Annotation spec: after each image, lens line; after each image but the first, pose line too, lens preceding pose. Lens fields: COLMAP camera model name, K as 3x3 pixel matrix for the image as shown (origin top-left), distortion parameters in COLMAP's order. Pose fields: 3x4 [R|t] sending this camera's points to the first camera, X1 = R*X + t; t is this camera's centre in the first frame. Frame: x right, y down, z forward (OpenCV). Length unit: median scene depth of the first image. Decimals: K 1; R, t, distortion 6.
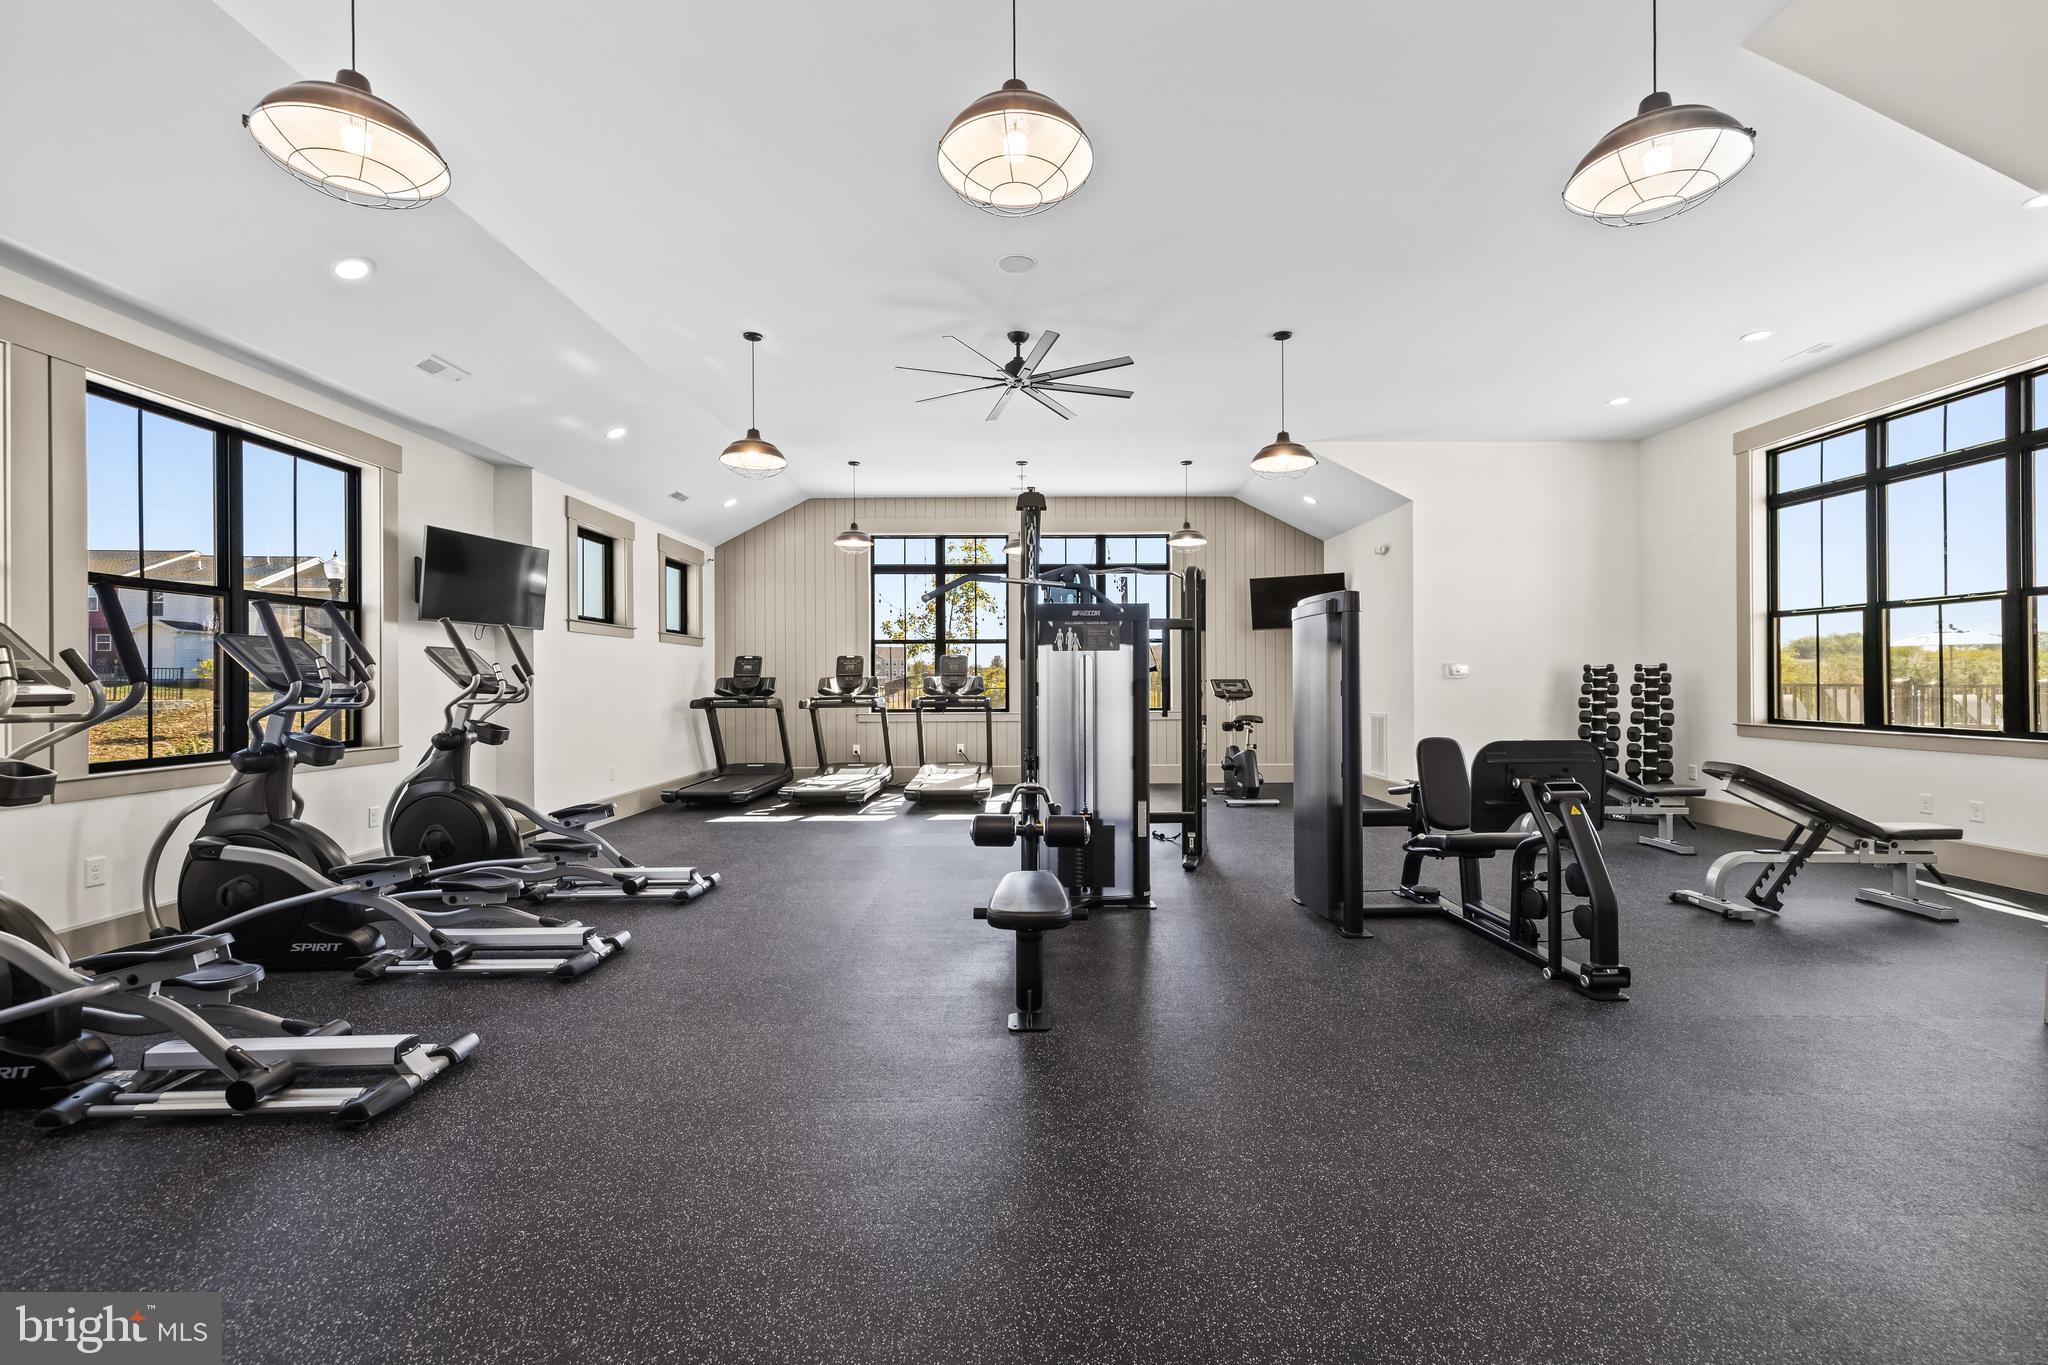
lens RADIAL K [[873.8, 0, 1014.7], [0, 873.8, 686.1], [0, 0, 1]] dist [0.002354, -0.000569]
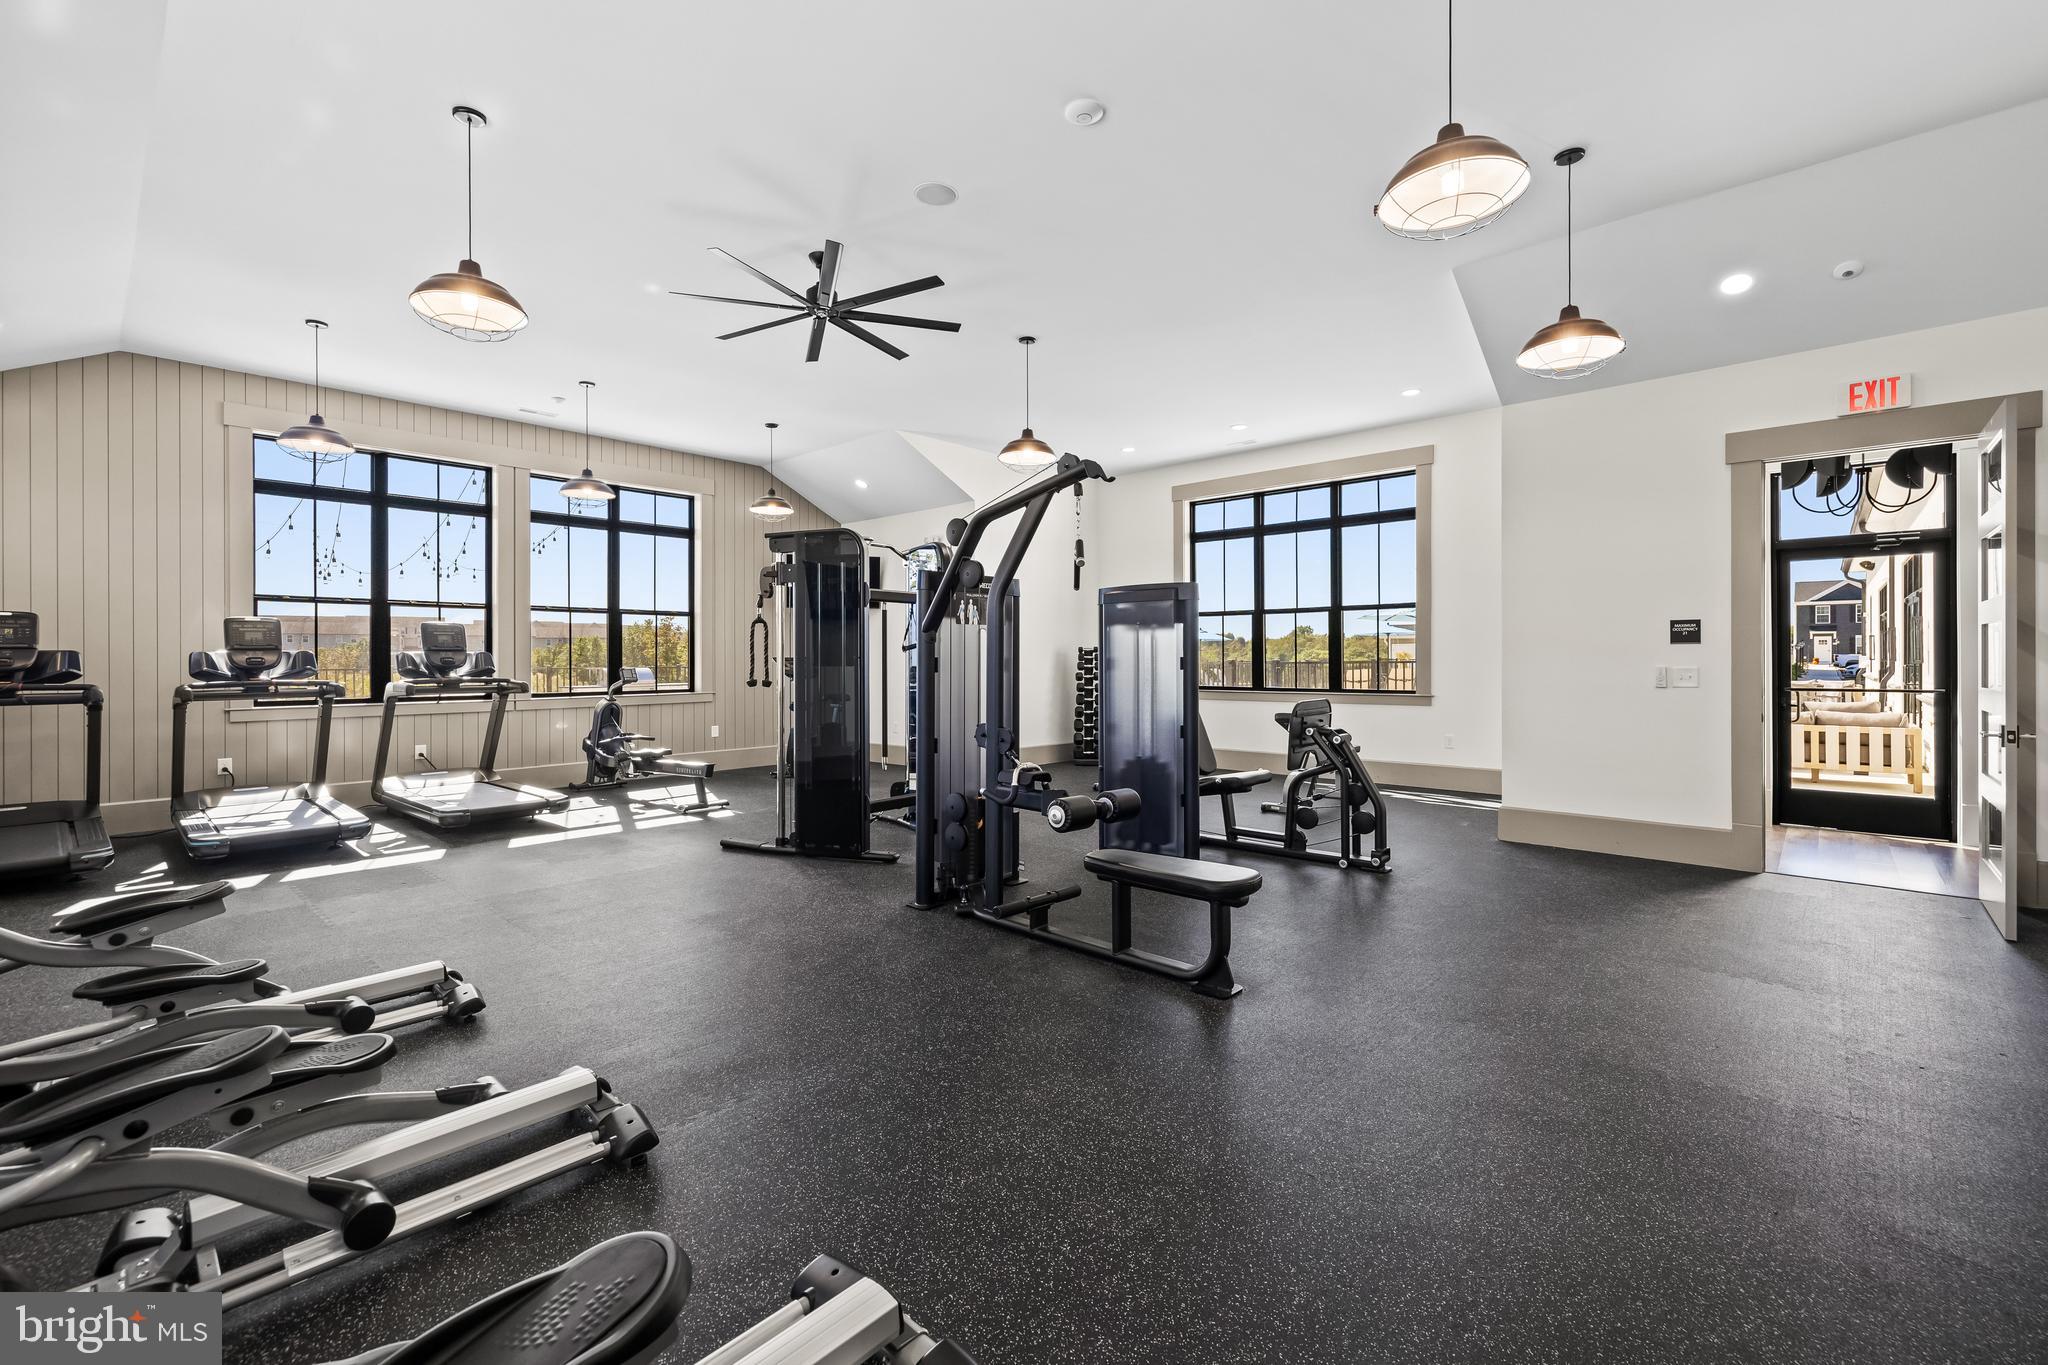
lens RADIAL K [[873.8, 0, 1045.7], [0, 873.8, 659.5], [0, 0, 1]] dist [0.002354, -0.000569]
pose [[0.672947, 0.002480, 0.739686, -0.429685], [0.003134, 0.999976, -0.006204, 0.002369], [-0.739684, 0.006493, 0.672923, 0.224684]]
